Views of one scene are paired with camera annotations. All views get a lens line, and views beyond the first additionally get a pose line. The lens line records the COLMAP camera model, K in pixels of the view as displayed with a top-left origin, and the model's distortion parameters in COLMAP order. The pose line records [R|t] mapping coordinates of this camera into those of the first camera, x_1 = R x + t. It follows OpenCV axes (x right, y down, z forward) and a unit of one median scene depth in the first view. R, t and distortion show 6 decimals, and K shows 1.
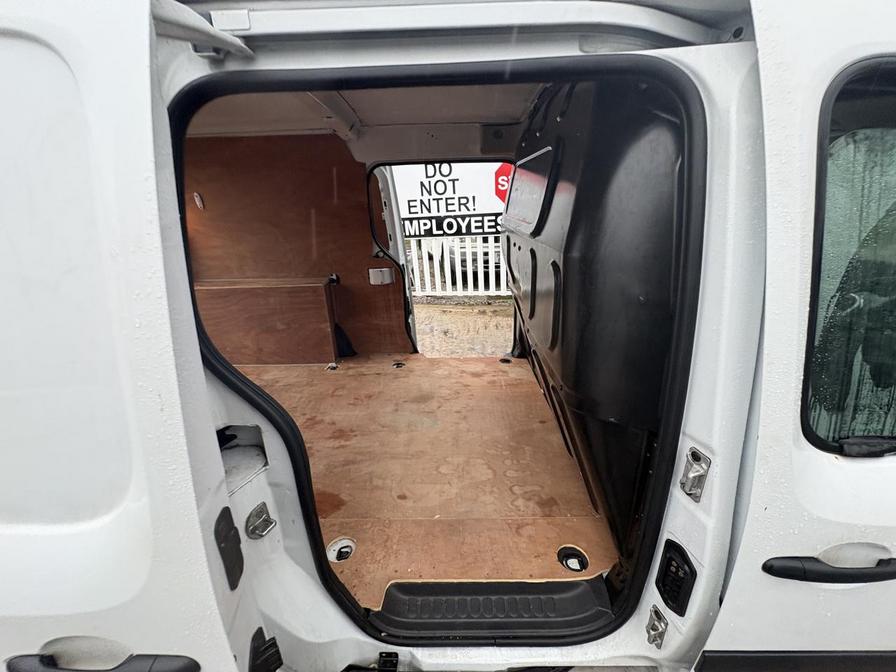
lens RADIAL K [[354.3, 0, 448.0], [0, 354.3, 336.0], [0, 0, 1]] dist [-0.000460, -0.000295]
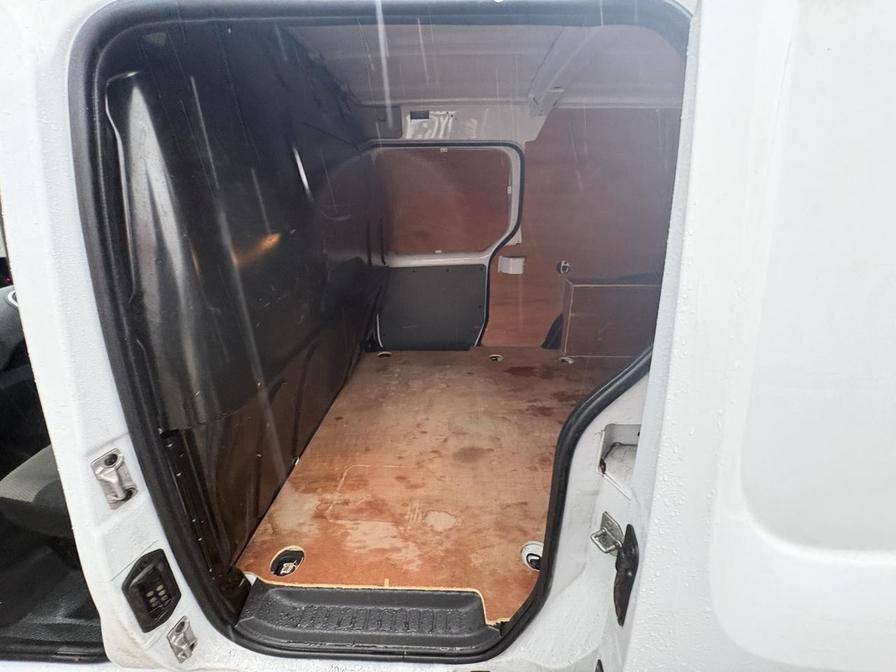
lens RADIAL K [[356.0, 0, 449.1], [0, 356.0, 335.1], [0, 0, 1]] dist [0.001099, 0.000138]
pose [[-0.999379, 0.017347, 0.030655, -0.023697], [0.033499, 0.737028, 0.675032, -0.200366], [-0.010883, 0.675640, -0.737151, 0.552020]]
